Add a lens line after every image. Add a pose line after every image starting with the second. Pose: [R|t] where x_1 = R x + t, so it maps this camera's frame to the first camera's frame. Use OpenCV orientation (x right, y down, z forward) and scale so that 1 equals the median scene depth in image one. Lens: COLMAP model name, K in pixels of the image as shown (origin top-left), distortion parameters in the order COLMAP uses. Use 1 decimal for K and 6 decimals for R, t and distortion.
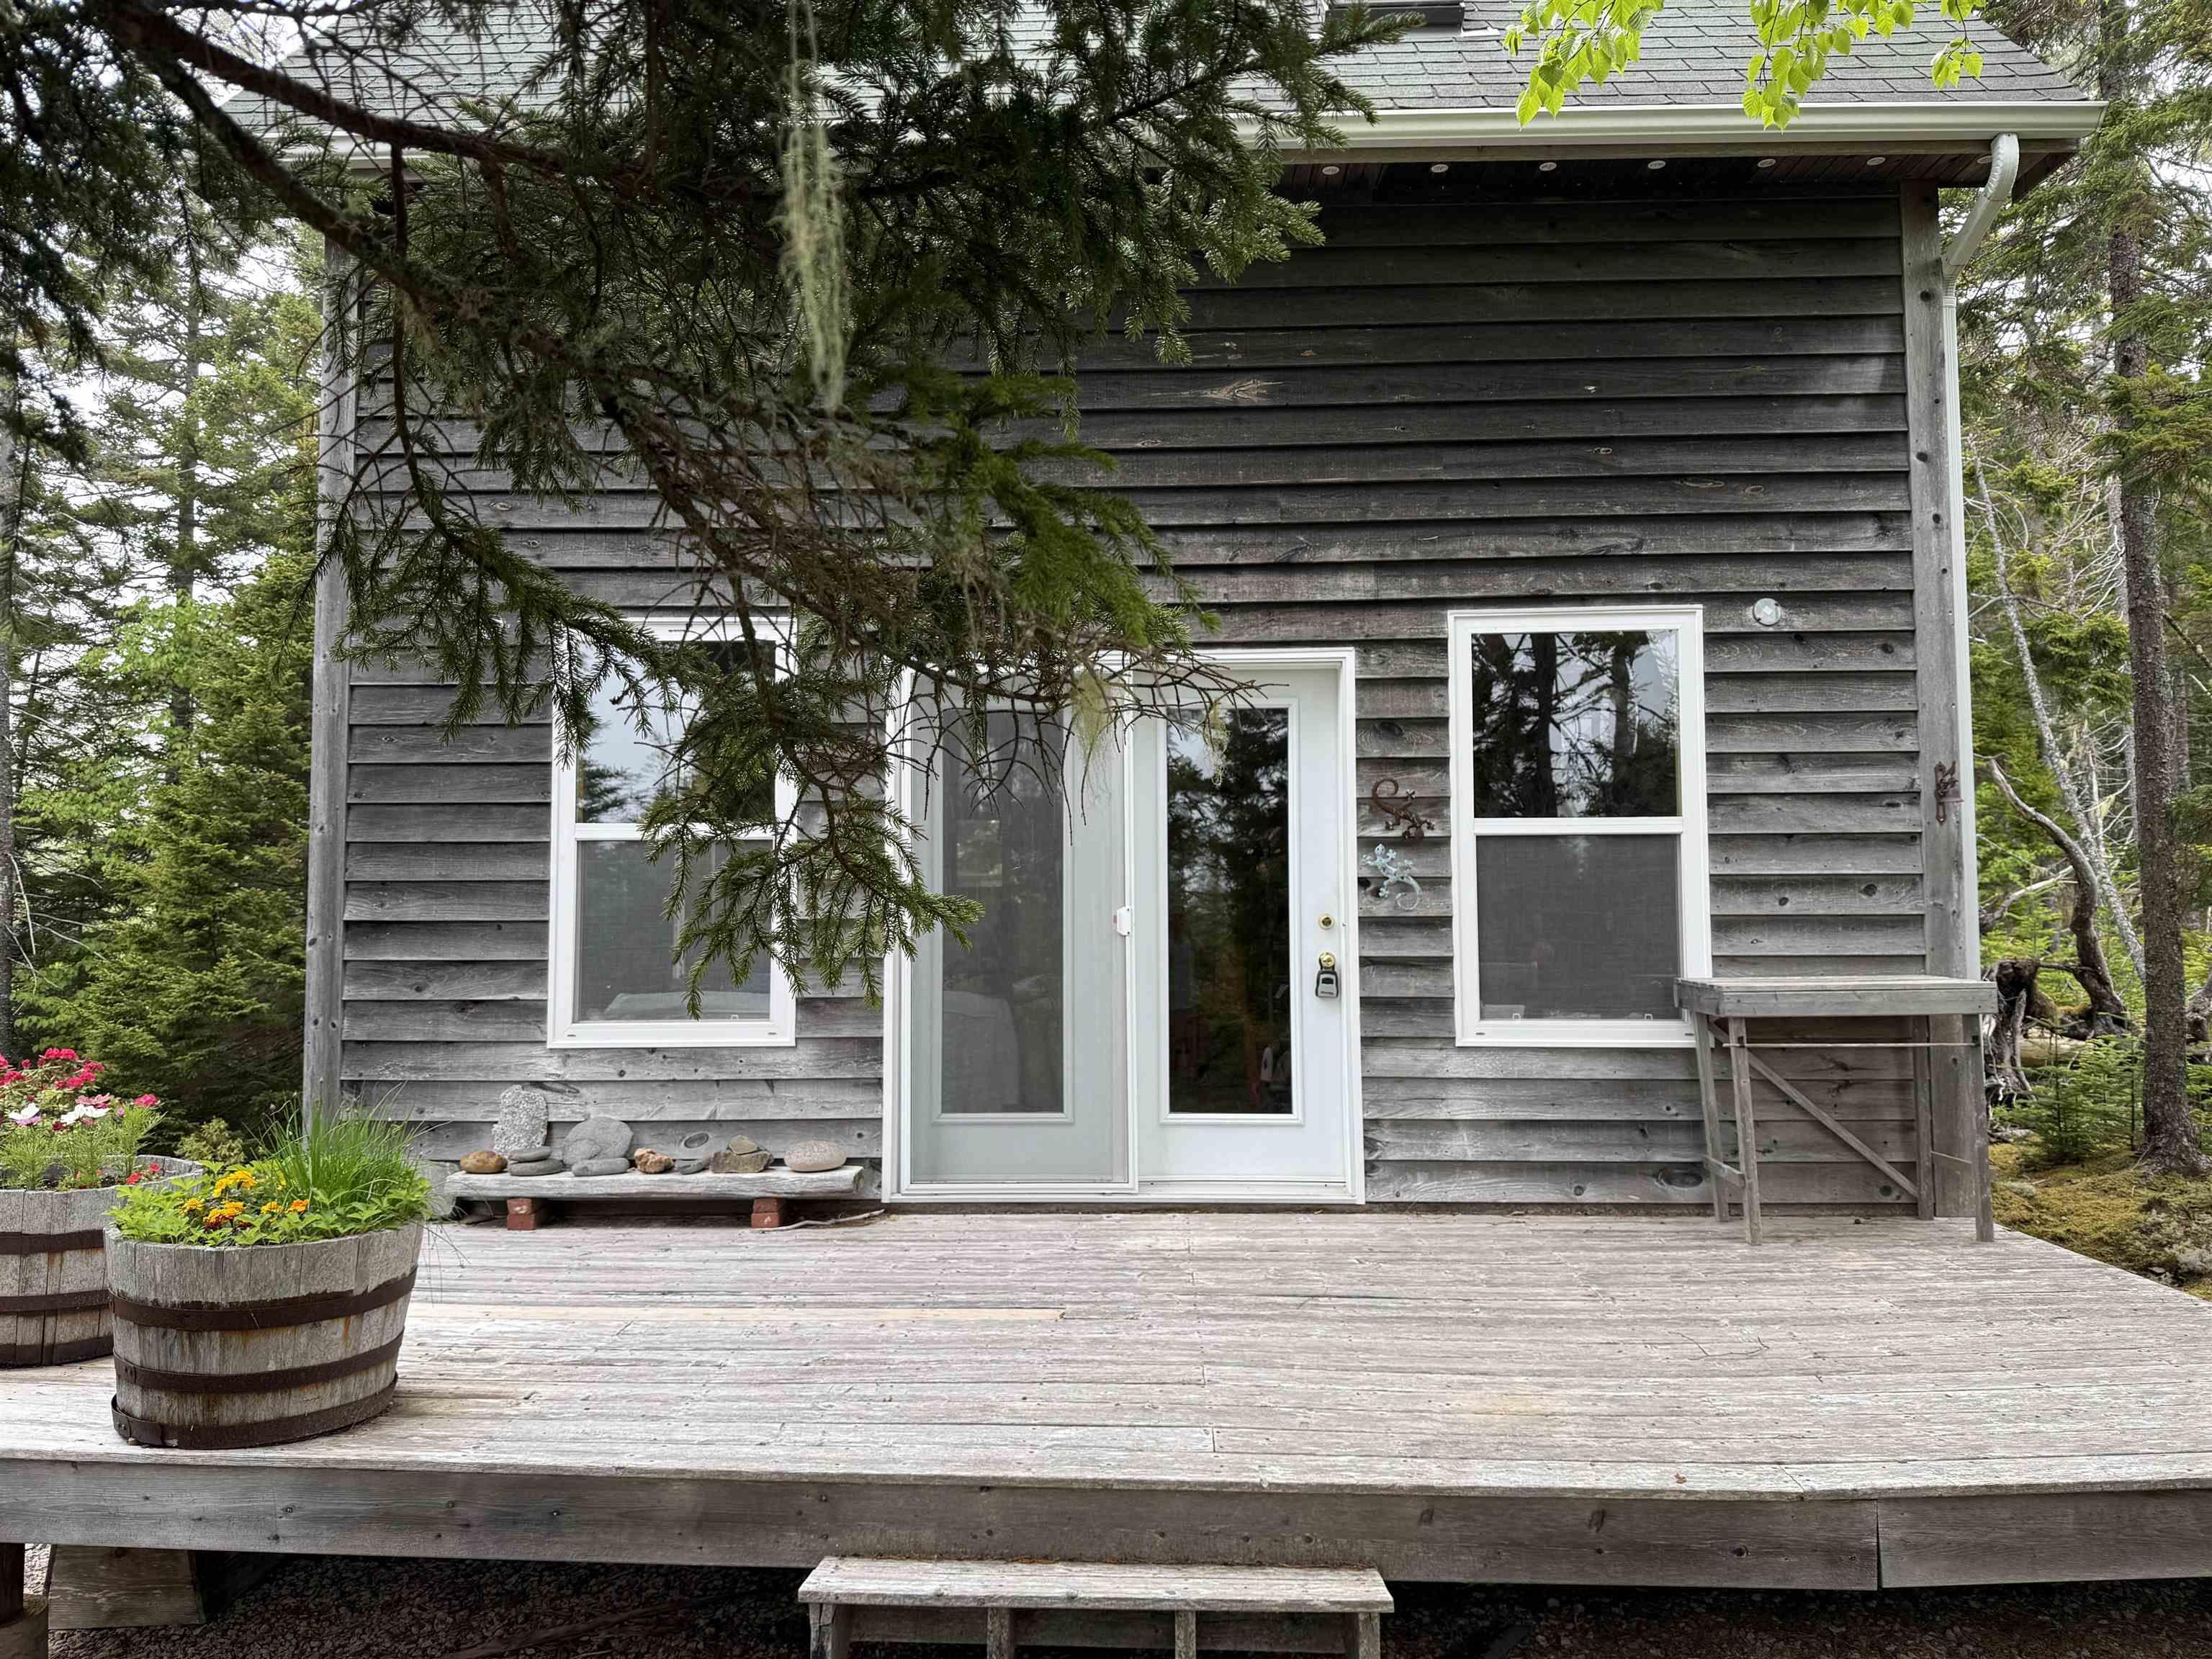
lens RADIAL K [[1572.3, 0, 1097.1], [0, 1572.3, 854.1], [0, 0, 1]] dist [0.059023, -0.060105]
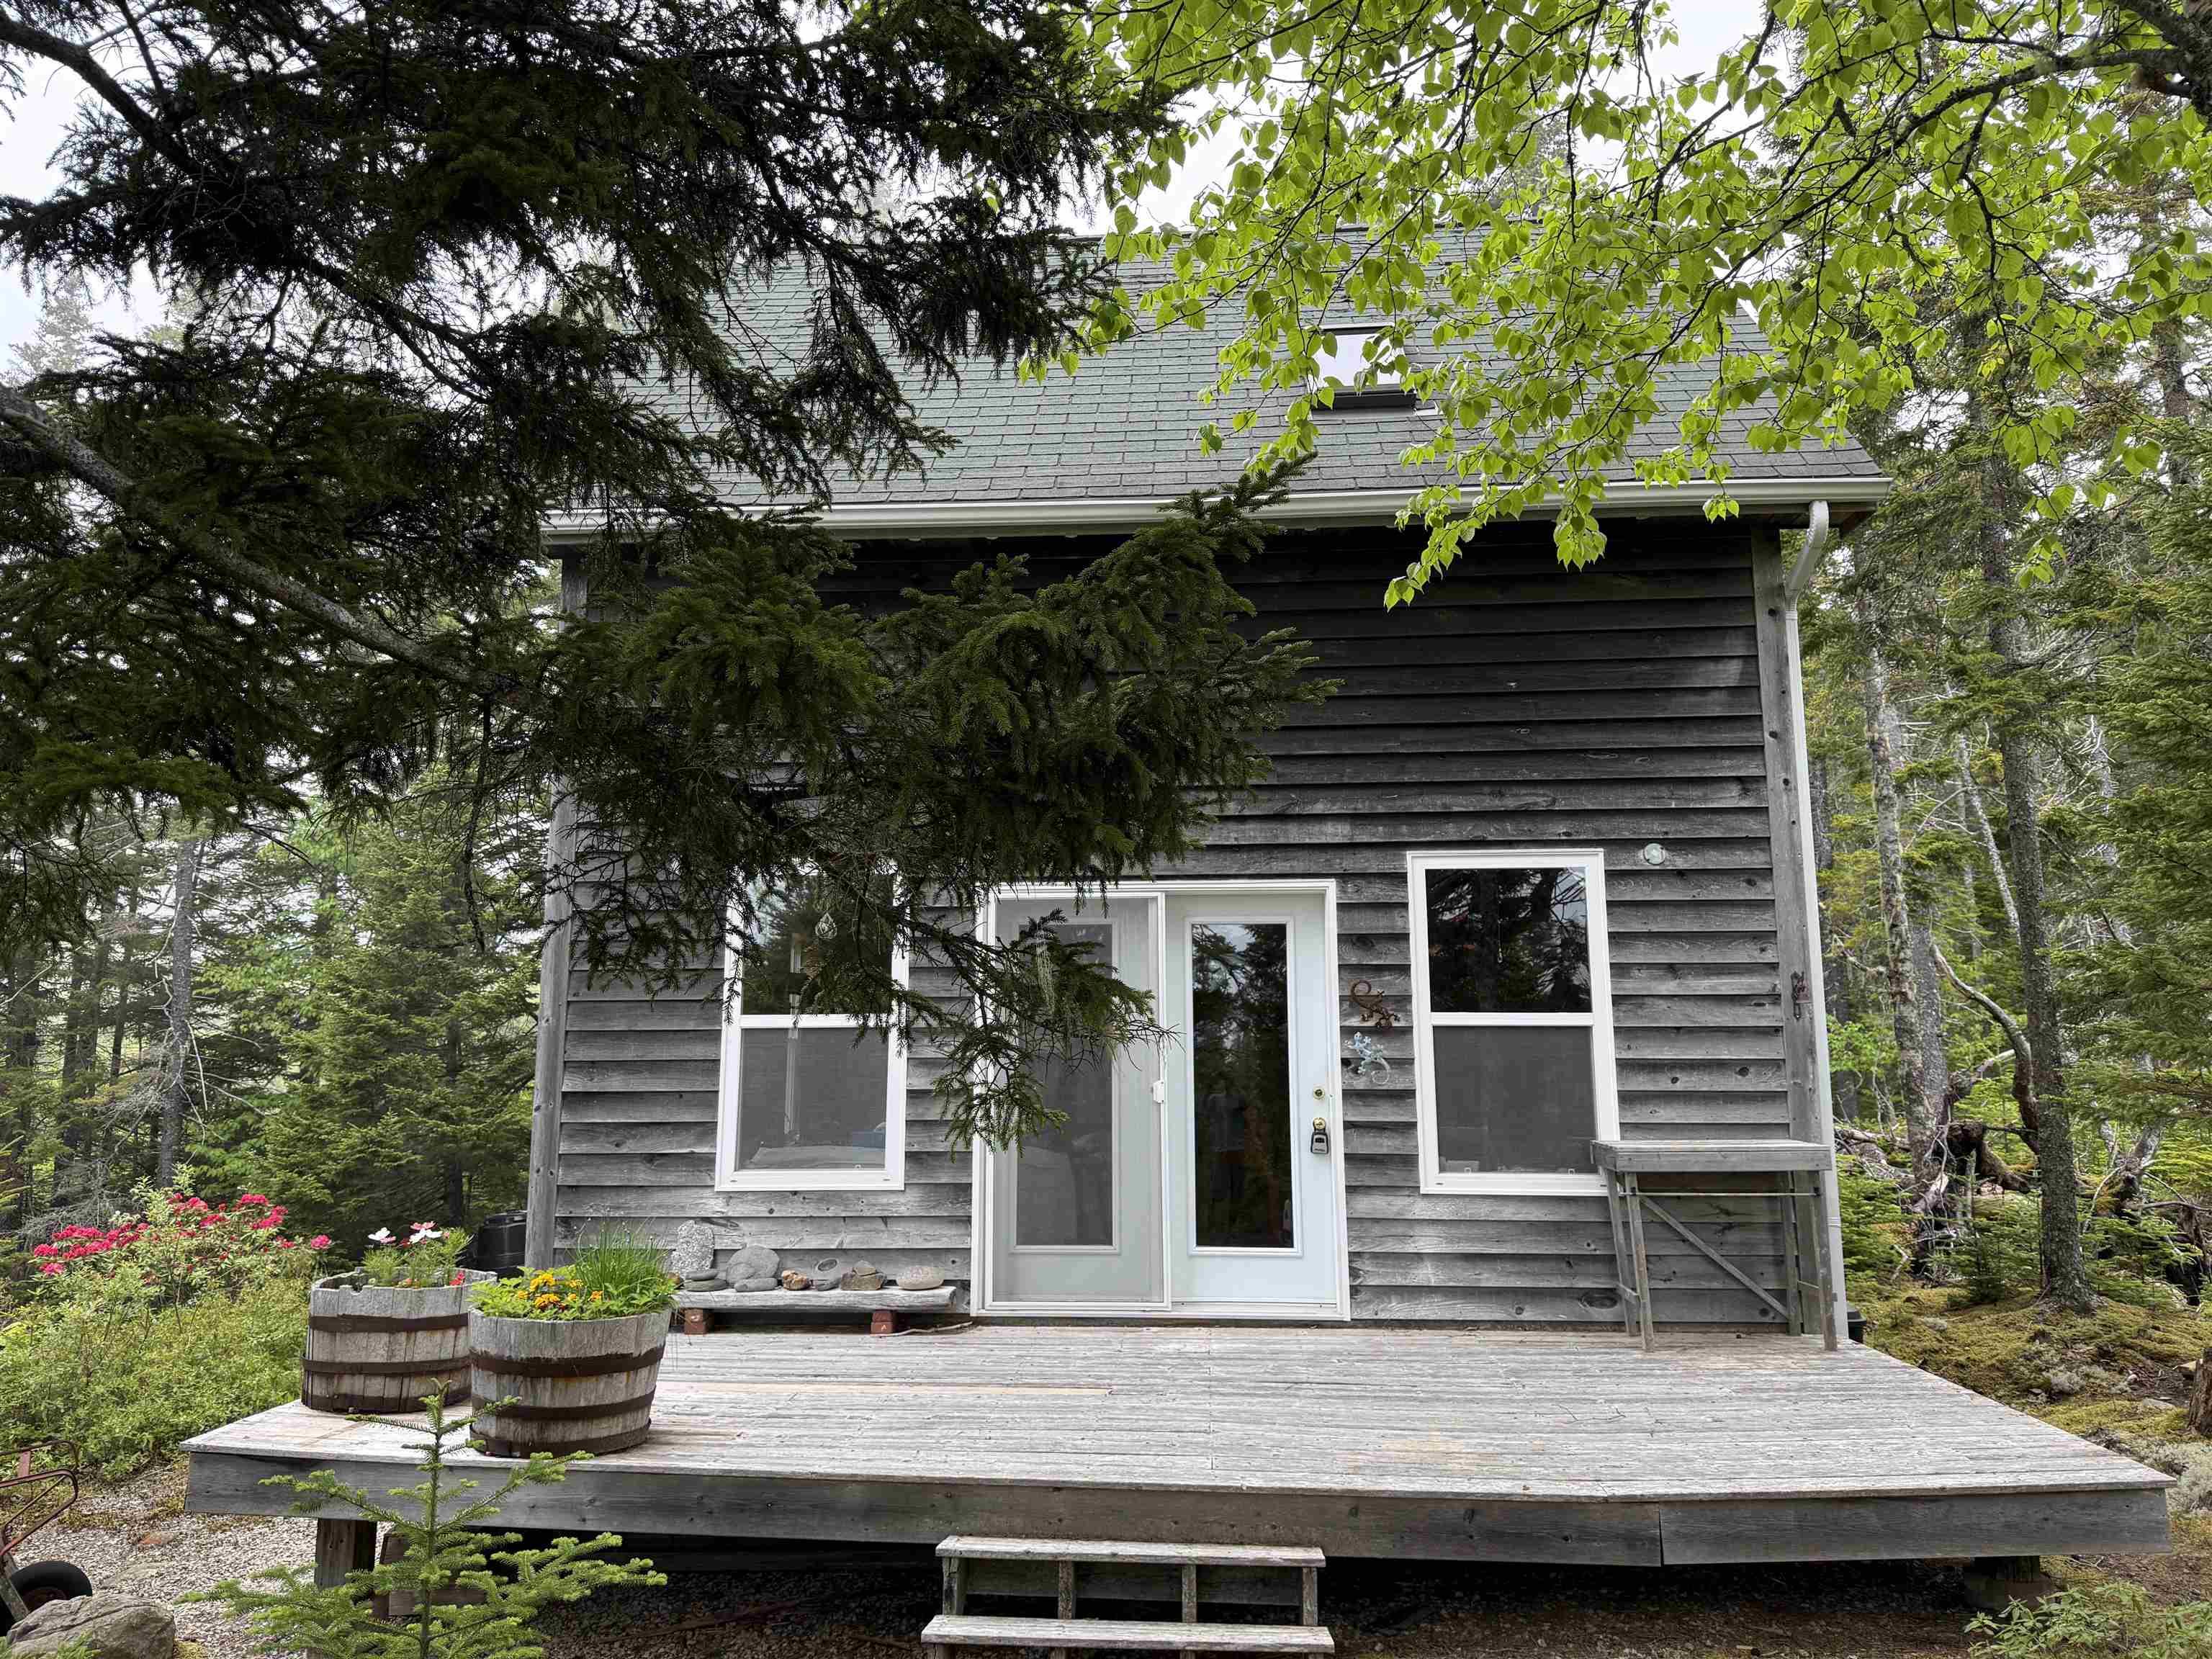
lens RADIAL K [[1572.3, 0, 1067.4], [0, 1572.3, 859.1], [0, 0, 1]] dist [0.059023, -0.060105]
pose [[0.998494, -0.006219, -0.054501, 0.014191], [0.001247, 0.995870, -0.090779, -0.031645], [0.054840, 0.090574, 0.994379, -0.307586]]
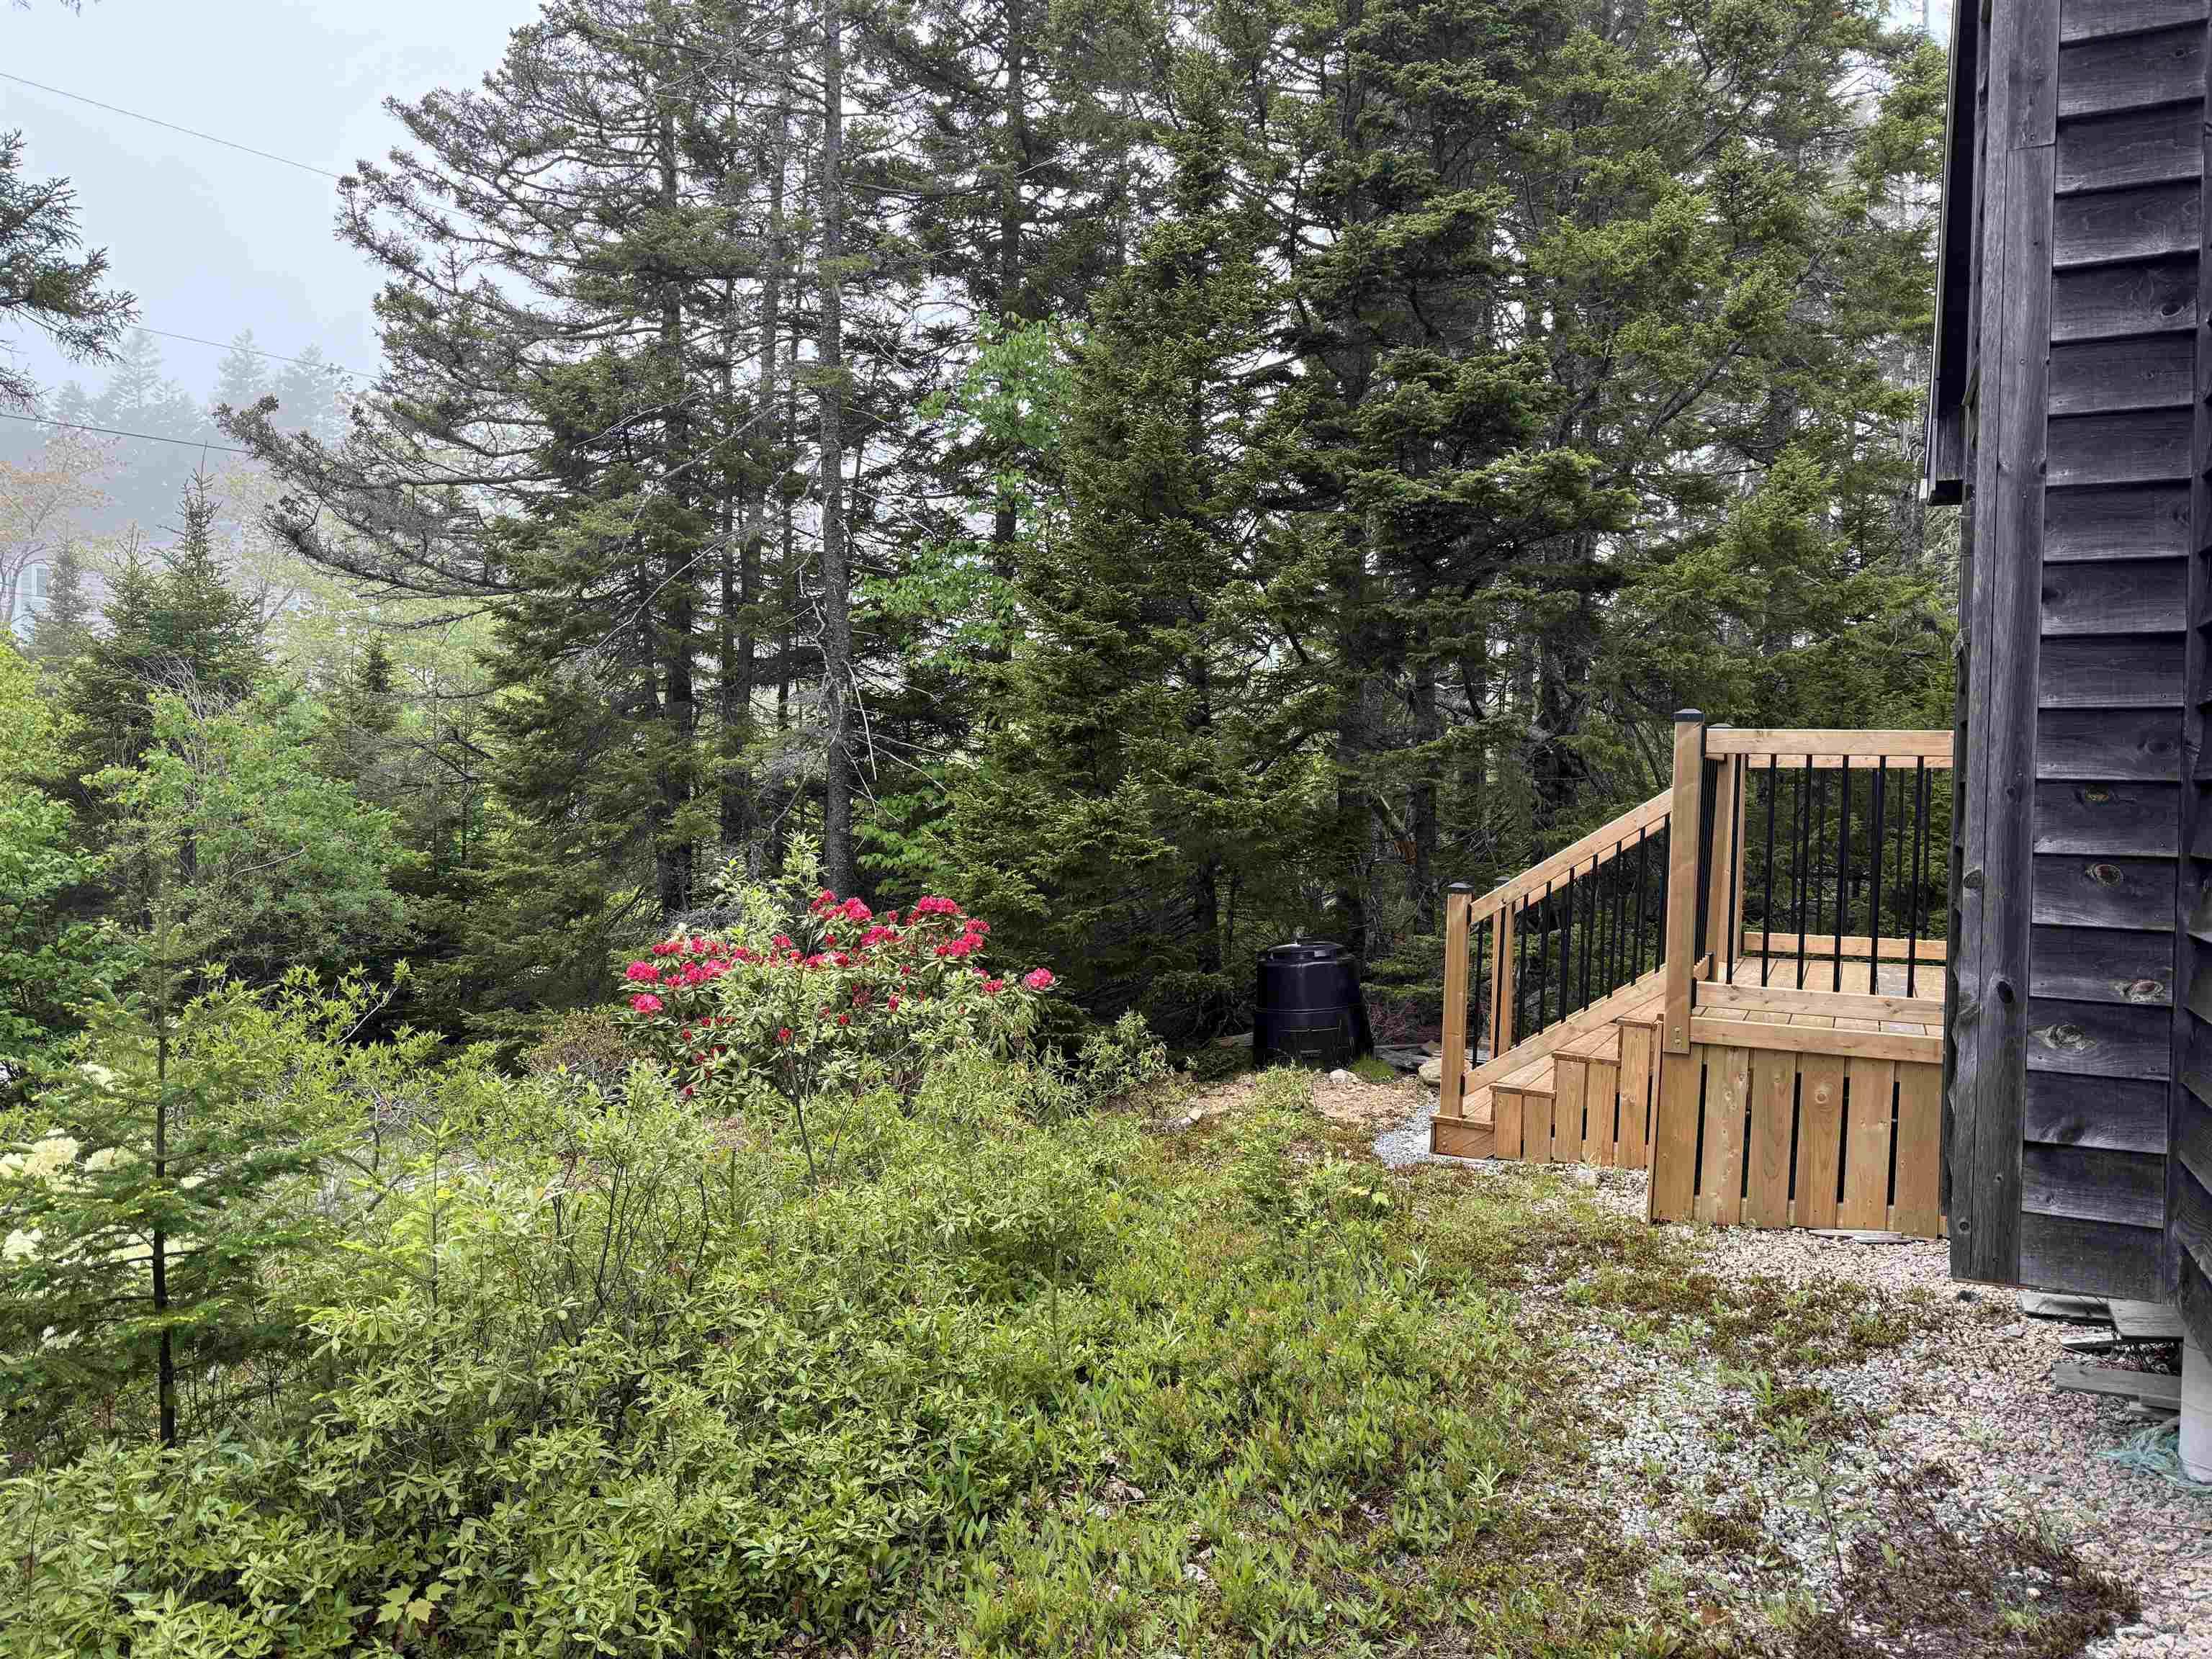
lens RADIAL K [[1572.3, 0, 1119.0], [0, 1572.3, 848.6], [0, 0, 1]] dist [0.059023, -0.060105]
pose [[0.917334, 0.033833, -0.396678, -0.618726], [-0.002885, 0.996921, 0.078355, 0.093466], [0.398108, -0.070733, 0.914608, 0.803624]]
